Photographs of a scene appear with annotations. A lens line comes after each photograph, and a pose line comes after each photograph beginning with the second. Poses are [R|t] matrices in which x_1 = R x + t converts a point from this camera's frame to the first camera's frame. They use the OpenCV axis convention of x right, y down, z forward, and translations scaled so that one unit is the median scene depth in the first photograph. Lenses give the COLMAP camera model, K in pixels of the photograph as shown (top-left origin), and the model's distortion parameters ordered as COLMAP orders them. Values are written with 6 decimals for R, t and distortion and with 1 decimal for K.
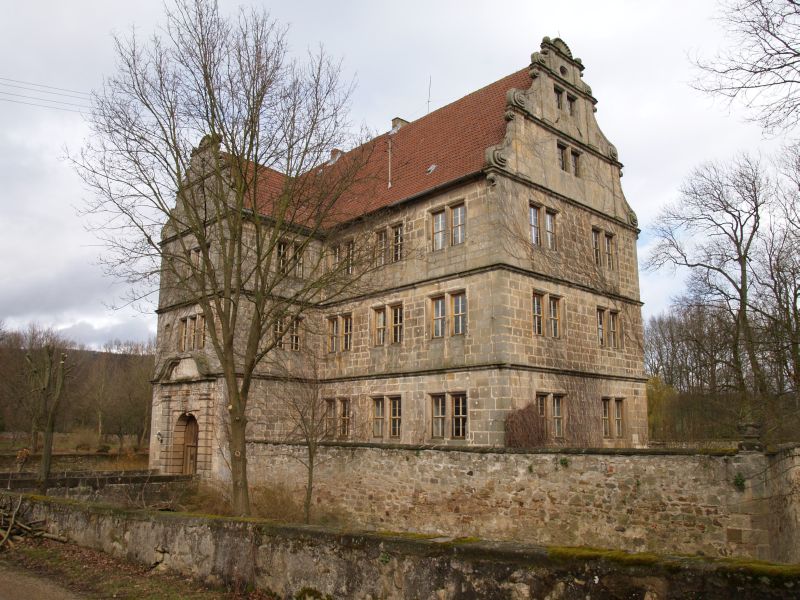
lens RADIAL K [[655.5, 0, 399.3], [0, 655.5, 302.0], [0, 0, 1]] dist [-0.124174, 0.073027]
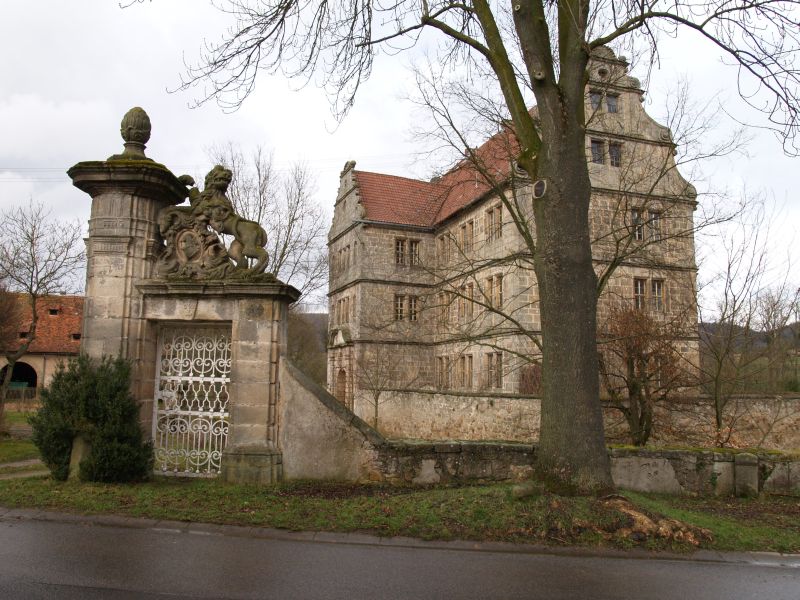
lens RADIAL K [[655.5, 0, 399.4], [0, 655.5, 300.4], [0, 0, 1]] dist [-0.124174, 0.073027]
pose [[0.909396, -0.044235, -0.413572, 0.418572], [0.072221, 0.996018, 0.052274, -0.044806], [0.409612, -0.077406, 0.908970, -0.245166]]
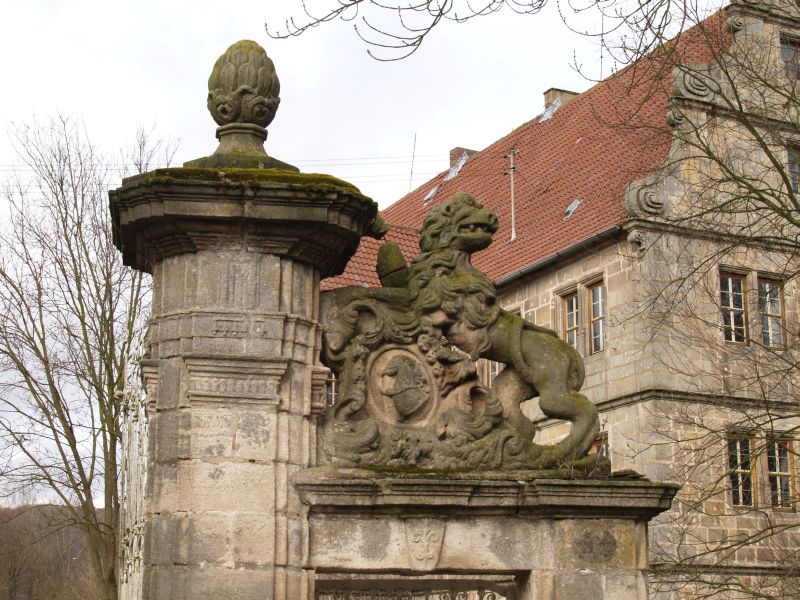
lens RADIAL K [[1491.7, 0, 398.2], [0, 1491.7, 301.6], [0, 0, 1]] dist [-0.107627, 0.000000]
pose [[0.964355, -0.070334, -0.255095, 0.247699], [0.057255, 0.996653, -0.058347, -0.064390], [0.258345, 0.041662, 0.965154, -0.291954]]
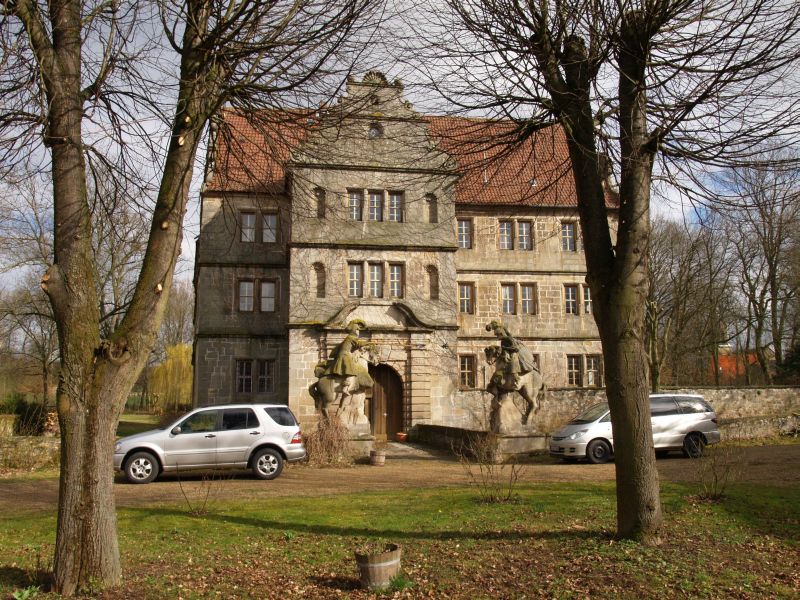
lens RADIAL K [[655.5, 0, 399.1], [0, 655.5, 298.3], [0, 0, 1]] dist [-0.124174, 0.073027]
pose [[0.586564, 0.117396, 0.801349, -1.227816], [-0.149781, 0.988095, -0.035119, 0.119790], [-0.795932, -0.099427, 0.597165, 0.456132]]
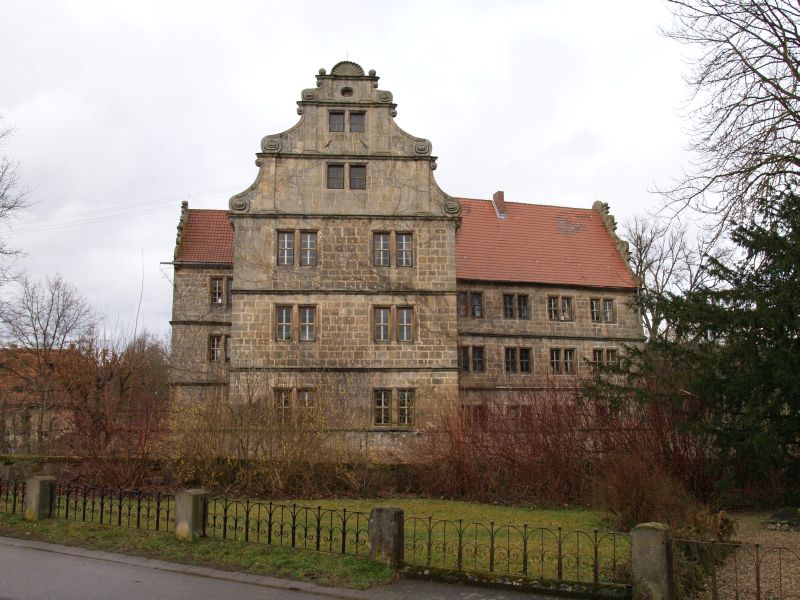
lens RADIAL K [[800.6, 0, 399.4], [0, 800.6, 298.7], [0, 0, 1]] dist [-0.136360, 0.000000]
pose [[0.796102, -0.115373, -0.594062, 1.197369], [0.132308, 0.991093, -0.015175, 0.022559], [0.590521, -0.066518, 0.804276, -0.059061]]
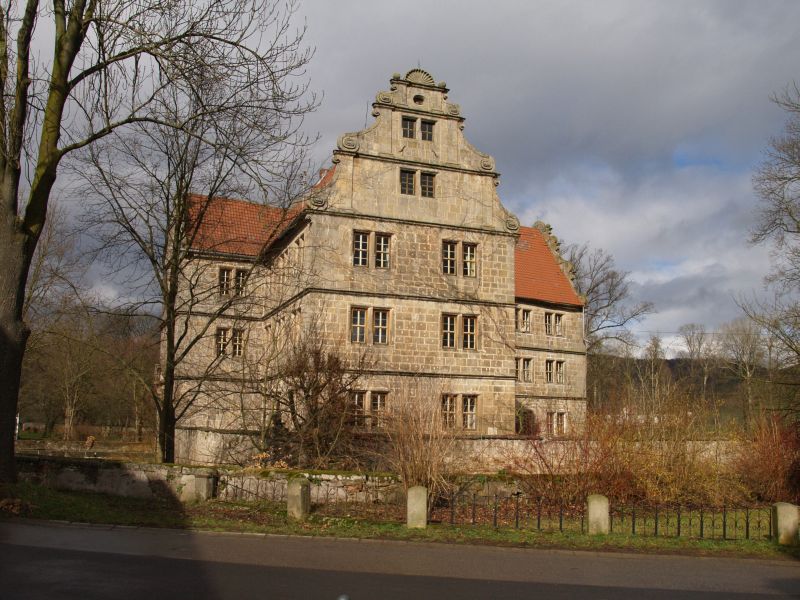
lens RADIAL K [[784.3, 0, 401.7], [0, 784.3, 299.0], [0, 0, 1]] dist [-0.101130, 0.000000]
pose [[0.932496, -0.050983, -0.357563, 0.760297], [0.060993, 0.997997, 0.016768, -0.046230], [0.355992, -0.037445, 0.933738, -0.302624]]
